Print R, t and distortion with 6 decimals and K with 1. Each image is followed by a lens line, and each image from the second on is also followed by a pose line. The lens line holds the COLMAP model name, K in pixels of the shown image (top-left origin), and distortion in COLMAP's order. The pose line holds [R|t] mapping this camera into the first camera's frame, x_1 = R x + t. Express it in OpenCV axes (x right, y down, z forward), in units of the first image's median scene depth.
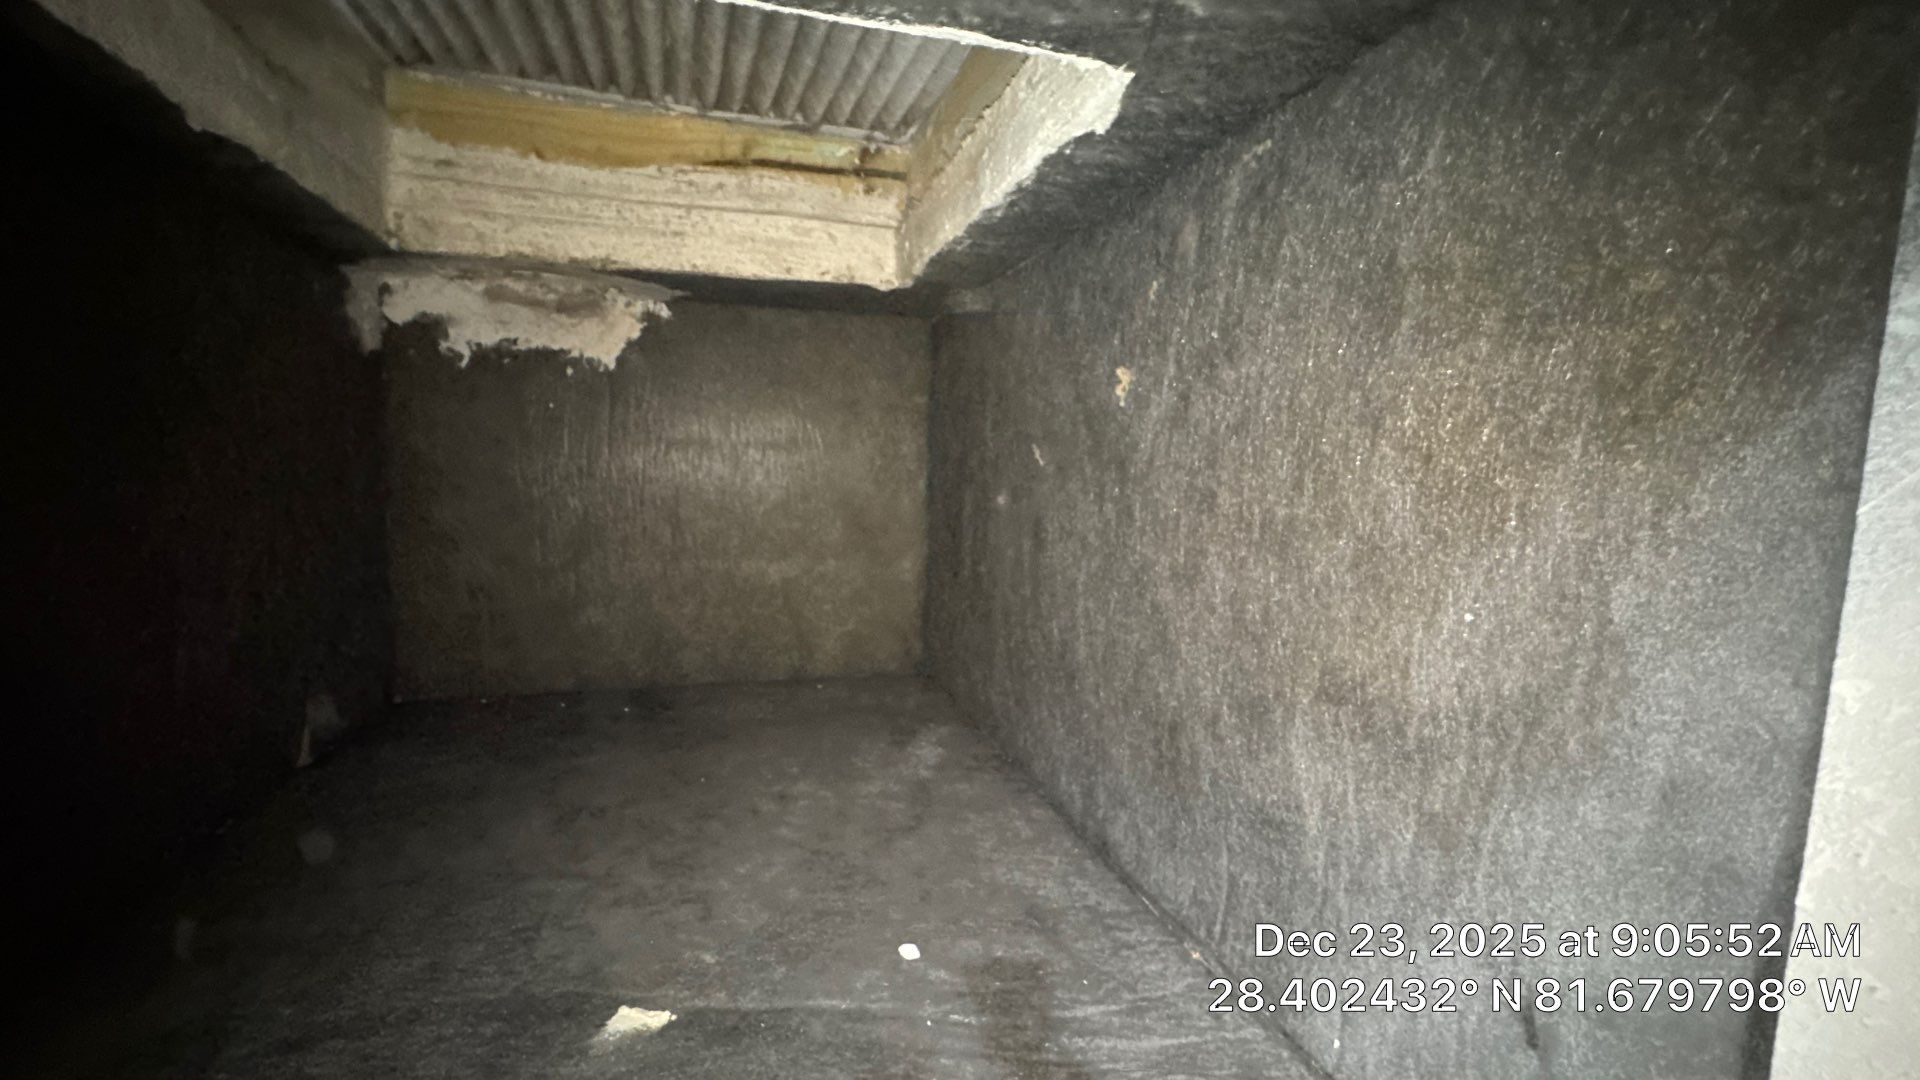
lens RADIAL K [[779.4, 0, 961.6], [0, 779.4, 537.9], [0, 0, 1]] dist [-0.002071, -0.000060]
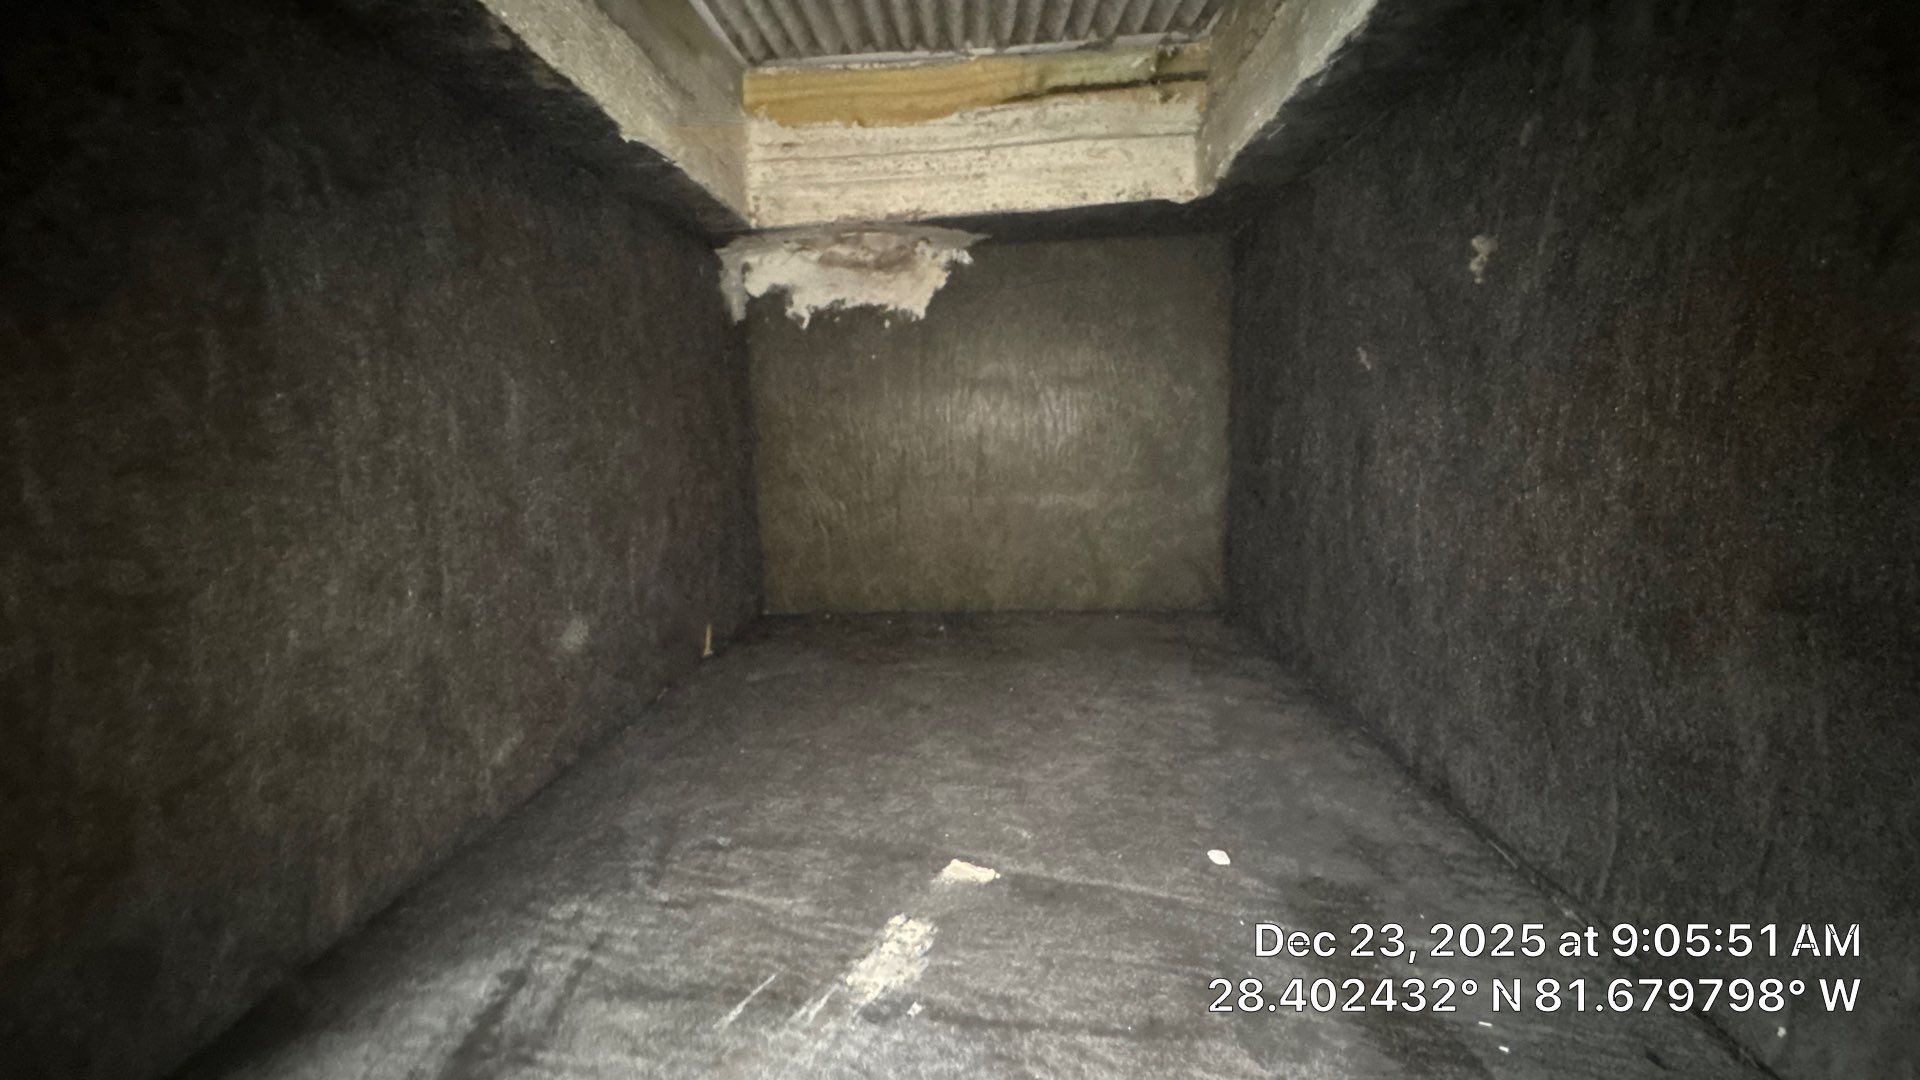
lens RADIAL K [[779.4, 0, 954.0], [0, 779.4, 540.2], [0, 0, 1]] dist [-0.002071, -0.000060]
pose [[0.930575, 0.002498, -0.366093, -0.012685], [0.020026, 0.998132, 0.057715, 0.042353], [0.365553, -0.061039, 0.928787, -0.016799]]
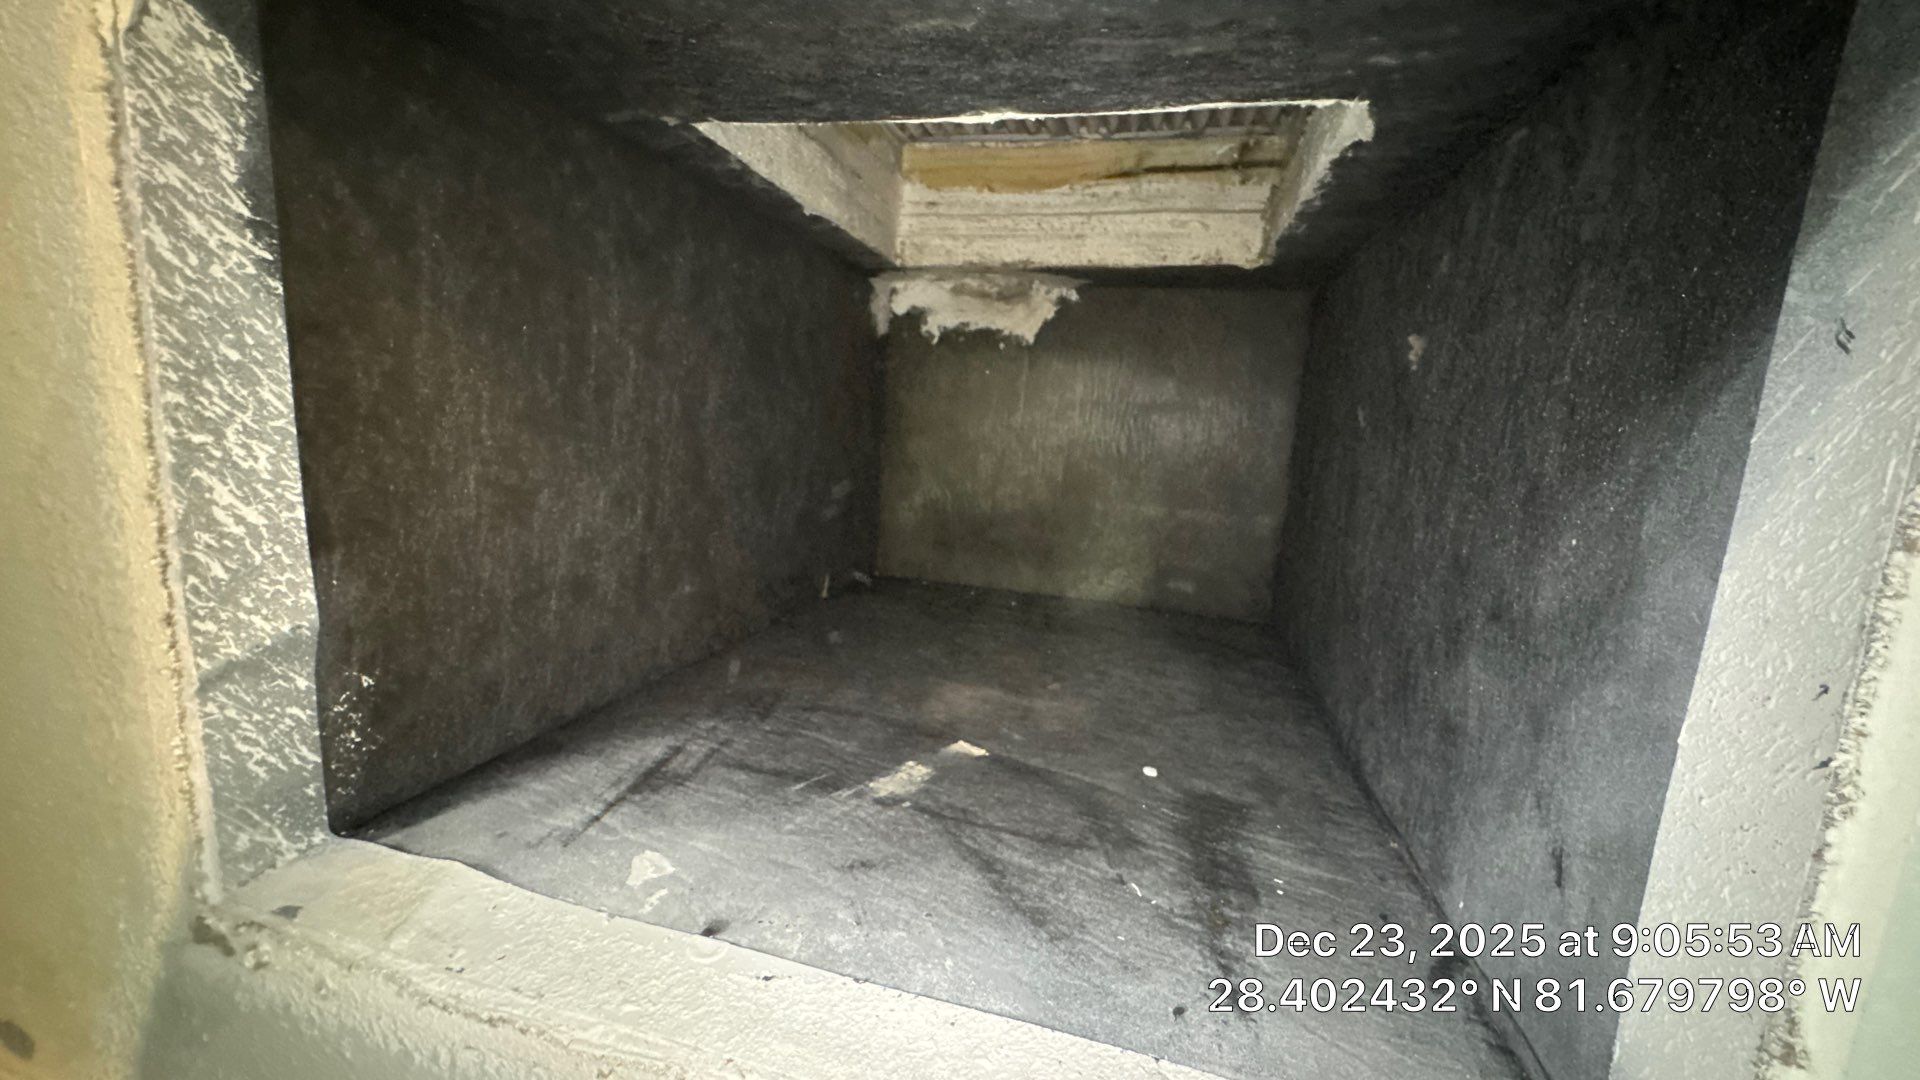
lens RADIAL K [[779.4, 0, 950.1], [0, 779.4, 538.0], [0, 0, 1]] dist [-0.002071, -0.000060]
pose [[0.843829, 0.111069, -0.524991, 0.210579], [-0.091850, 0.993802, 0.062621, 0.048368], [0.528692, -0.004621, 0.848801, -0.233713]]
